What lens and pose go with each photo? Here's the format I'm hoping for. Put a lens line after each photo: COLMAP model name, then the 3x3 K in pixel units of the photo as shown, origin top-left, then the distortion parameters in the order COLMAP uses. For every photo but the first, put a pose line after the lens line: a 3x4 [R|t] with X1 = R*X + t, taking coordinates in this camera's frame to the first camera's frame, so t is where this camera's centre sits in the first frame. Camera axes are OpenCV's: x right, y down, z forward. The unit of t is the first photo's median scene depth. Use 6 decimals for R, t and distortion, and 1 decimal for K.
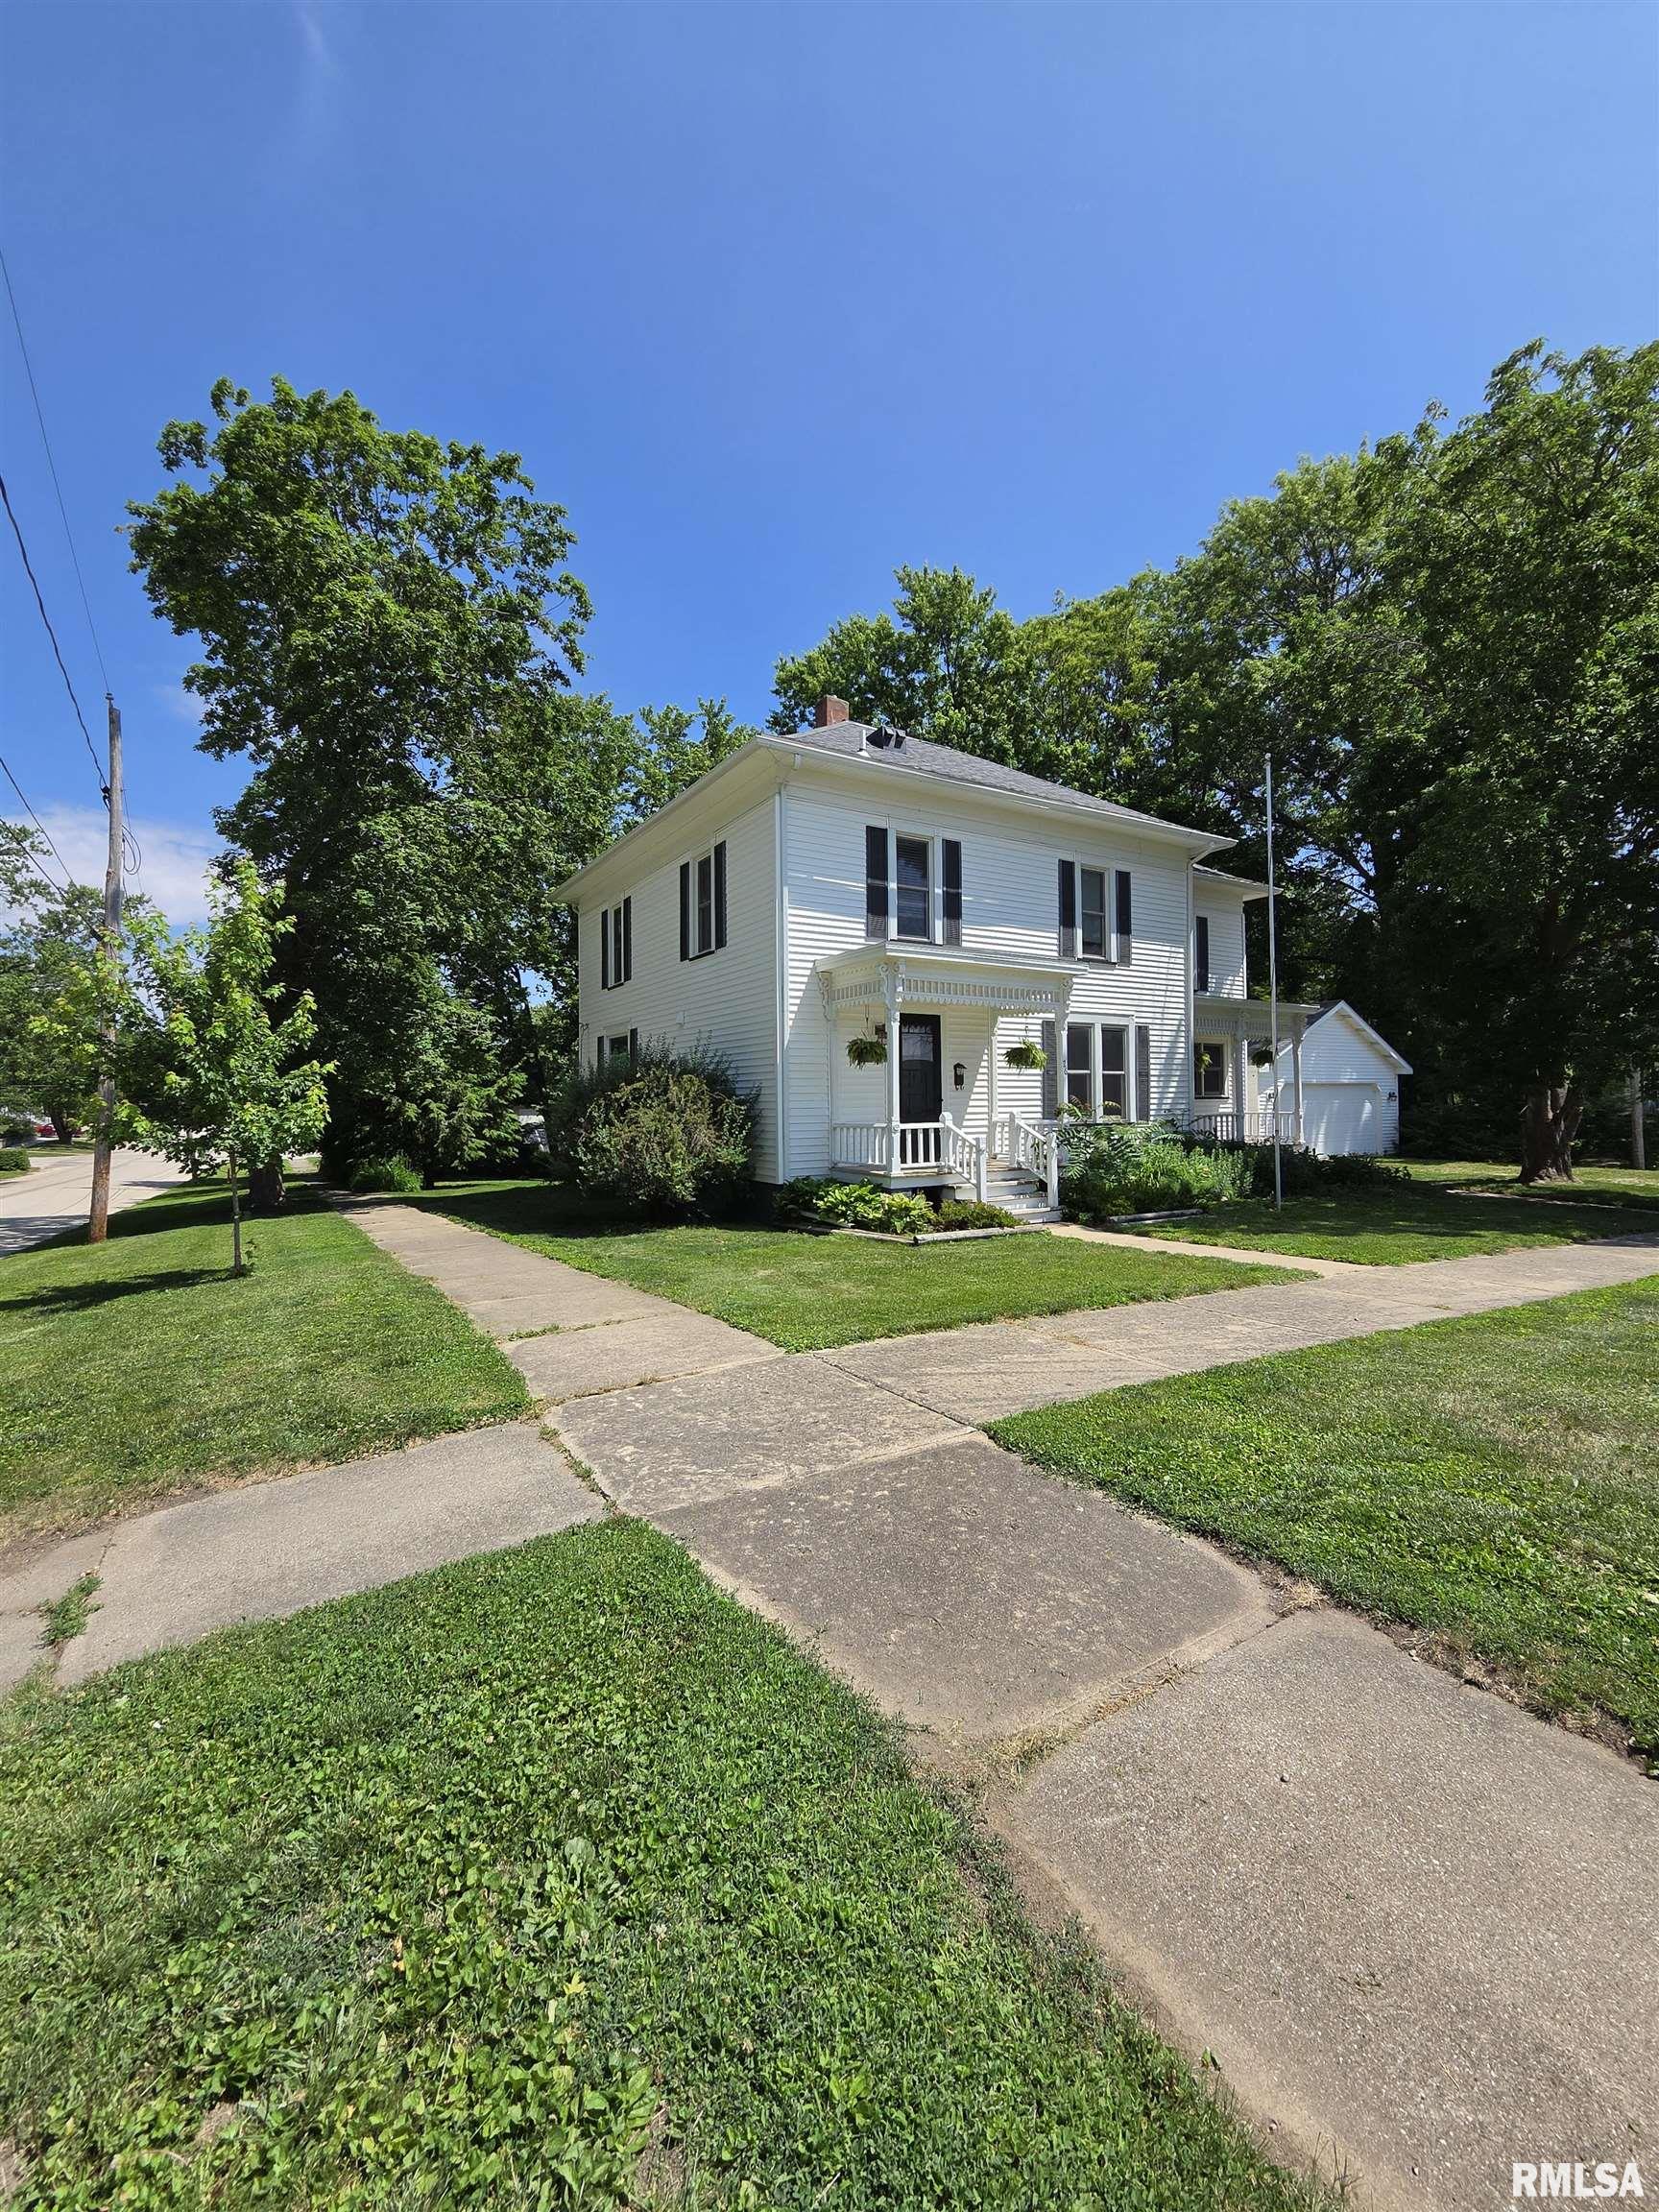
lens RADIAL K [[916.2, 0, 825.4], [0, 916.2, 1106.4], [0, 0, 1]] dist [-0.005115, 0.001671]
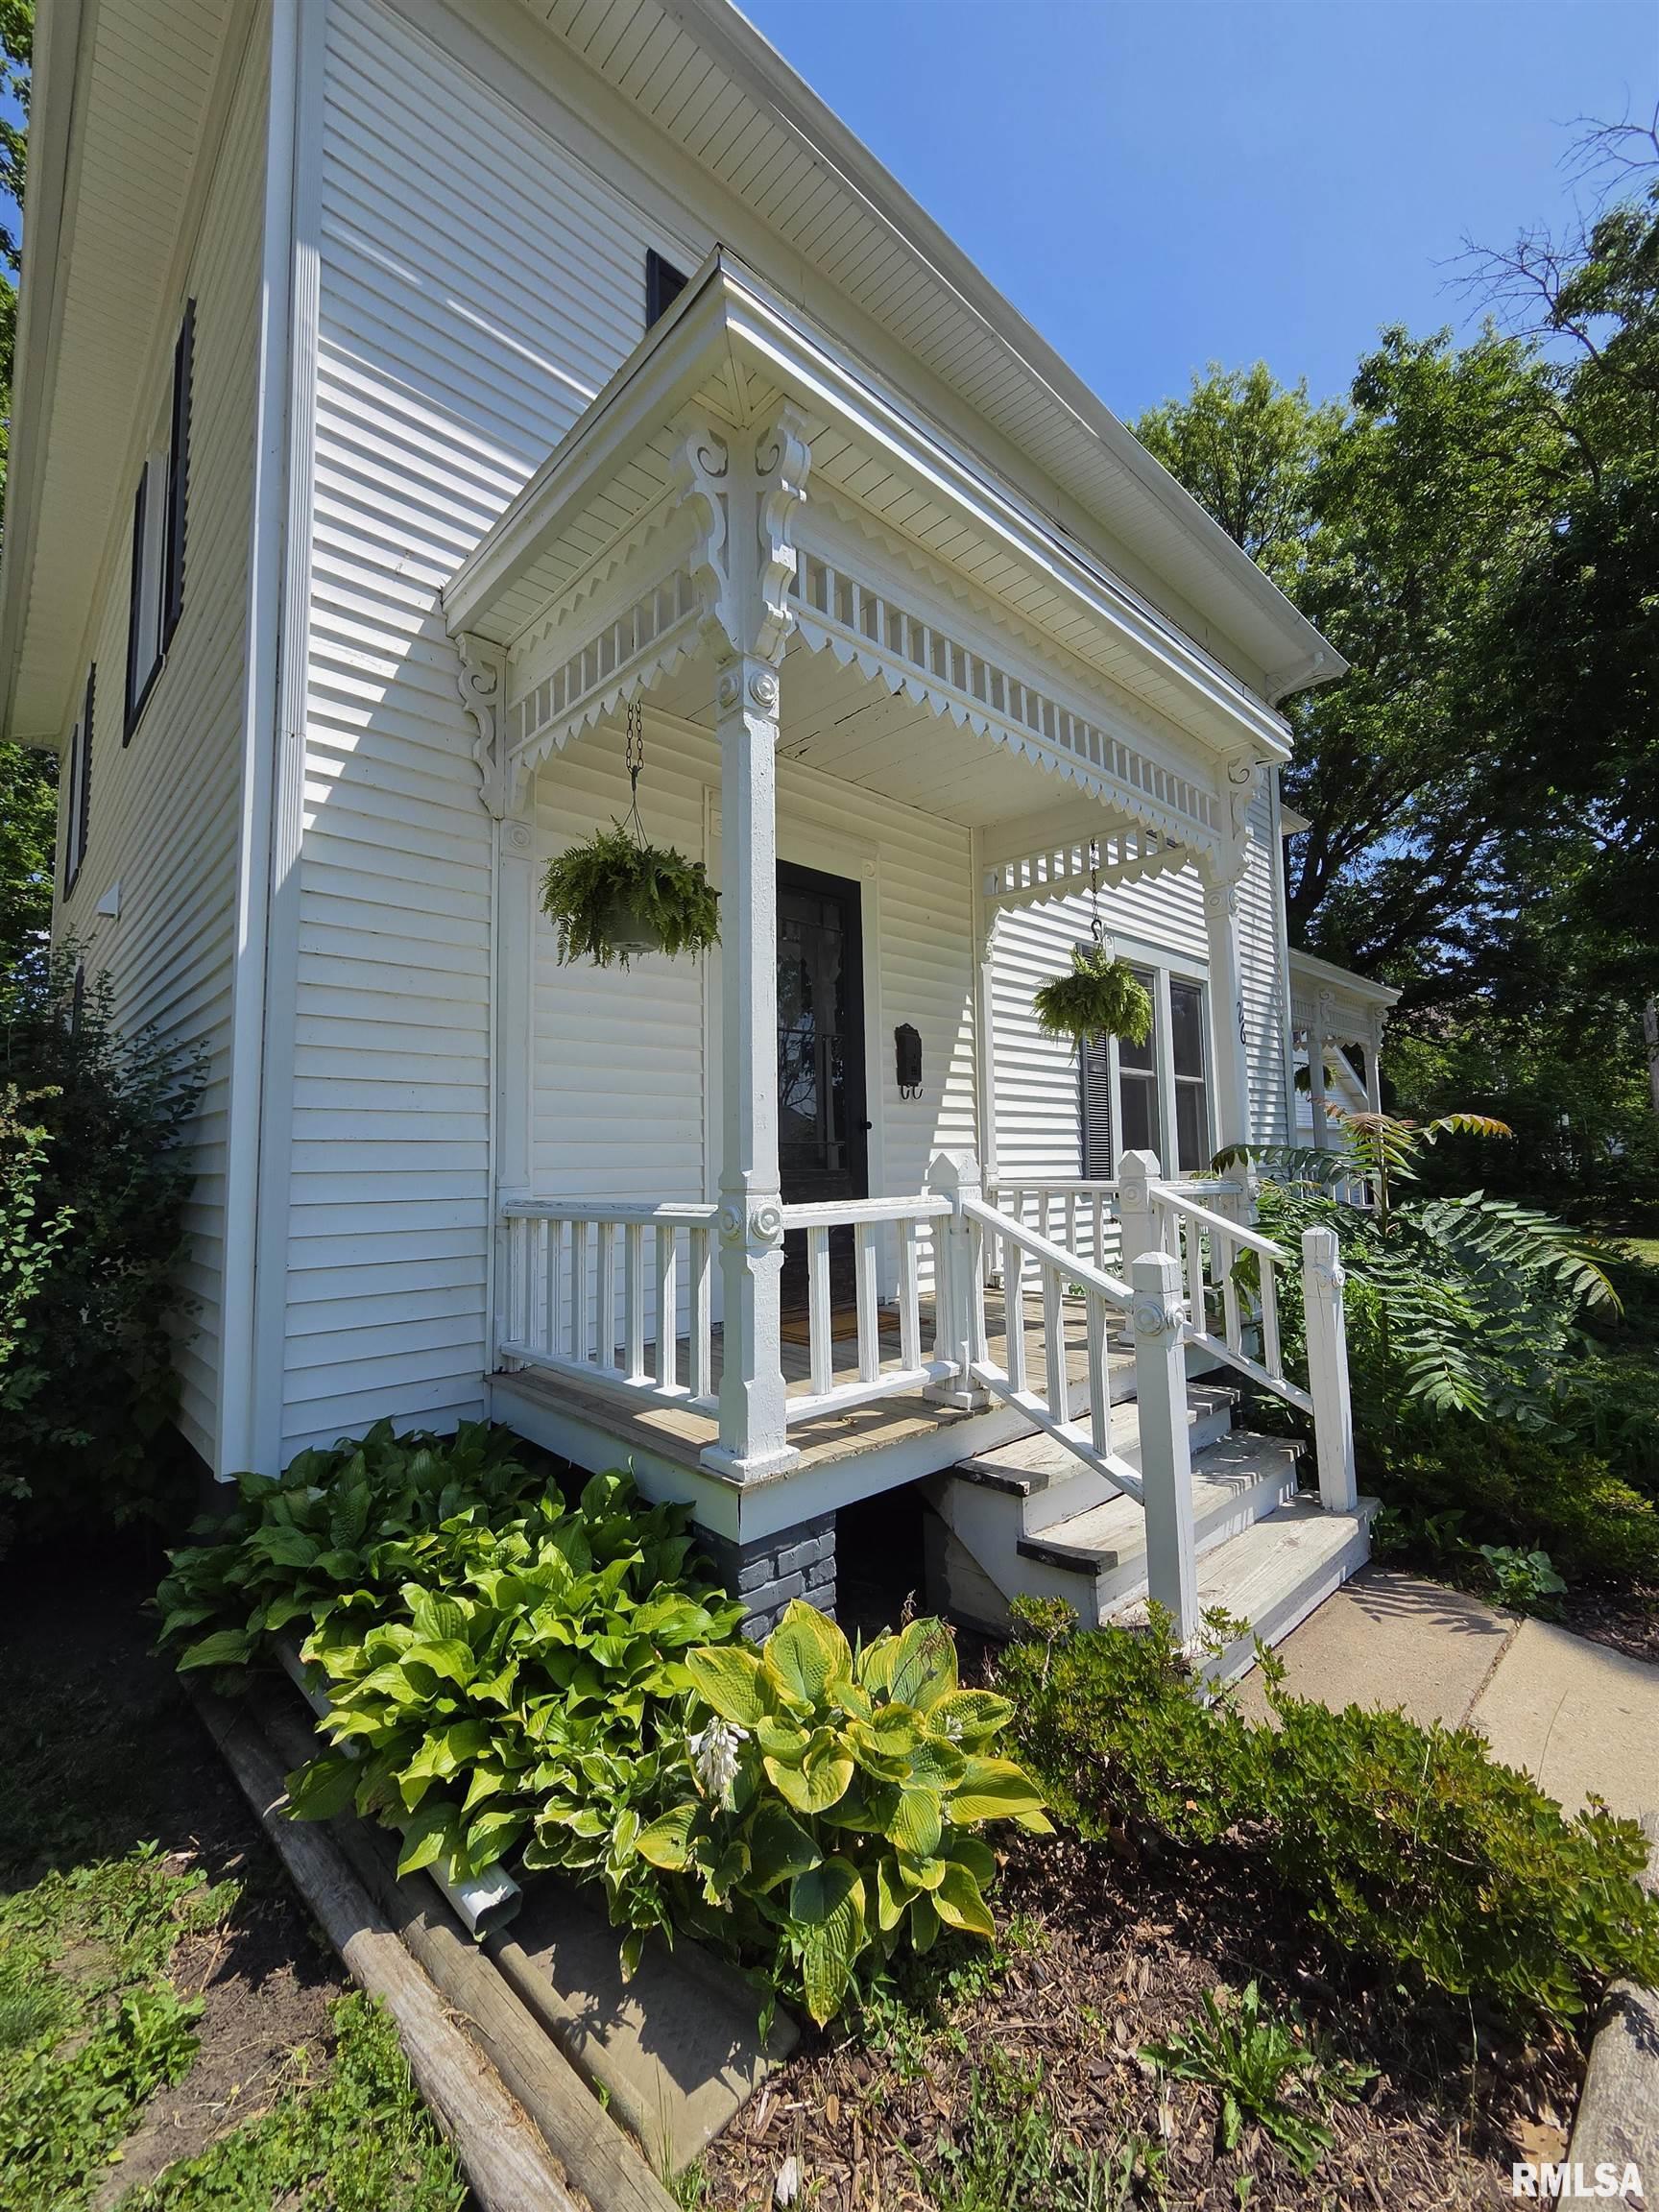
lens RADIAL K [[916.2, 0, 830.9], [0, 916.2, 1098.2], [0, 0, 1]] dist [-0.005115, 0.001671]
pose [[0.977395, 0.005866, 0.211341, 0.046466], [0.010441, 0.997056, -0.075961, 0.010557], [-0.211165, 0.076451, 0.974456, 0.772516]]
